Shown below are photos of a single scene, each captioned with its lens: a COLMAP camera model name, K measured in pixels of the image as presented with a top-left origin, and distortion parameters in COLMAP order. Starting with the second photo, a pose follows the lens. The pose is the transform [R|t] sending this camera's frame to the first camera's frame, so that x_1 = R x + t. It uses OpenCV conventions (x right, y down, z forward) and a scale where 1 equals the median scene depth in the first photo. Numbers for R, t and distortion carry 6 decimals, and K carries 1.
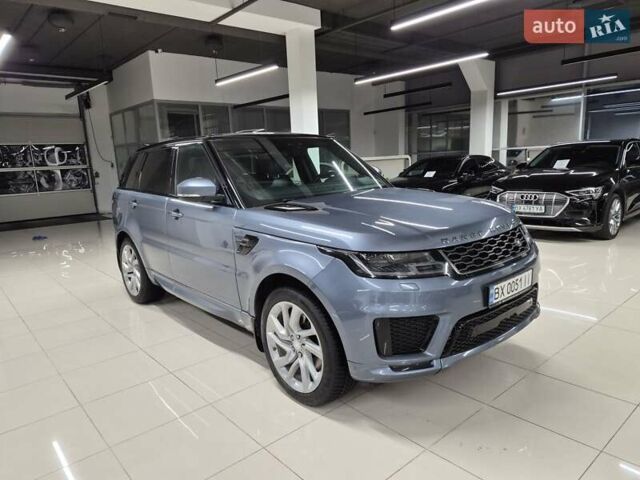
lens RADIAL K [[443.7, 0, 320.5], [0, 443.7, 238.9], [0, 0, 1]] dist [0.074034, -0.076791]
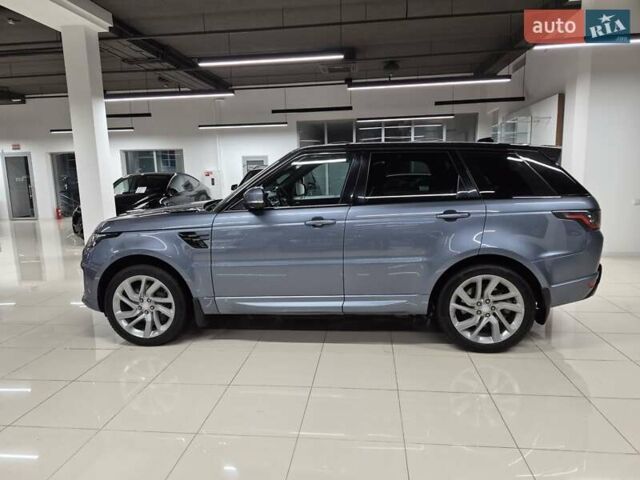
lens RADIAL K [[443.7, 0, 319.1], [0, 443.7, 237.1], [0, 0, 1]] dist [0.074034, -0.076791]
pose [[0.737645, -0.073650, 0.671160, -0.367507], [0.112449, 0.993551, -0.014561, 0.001360], [-0.665759, 0.086212, 0.741170, 0.108632]]
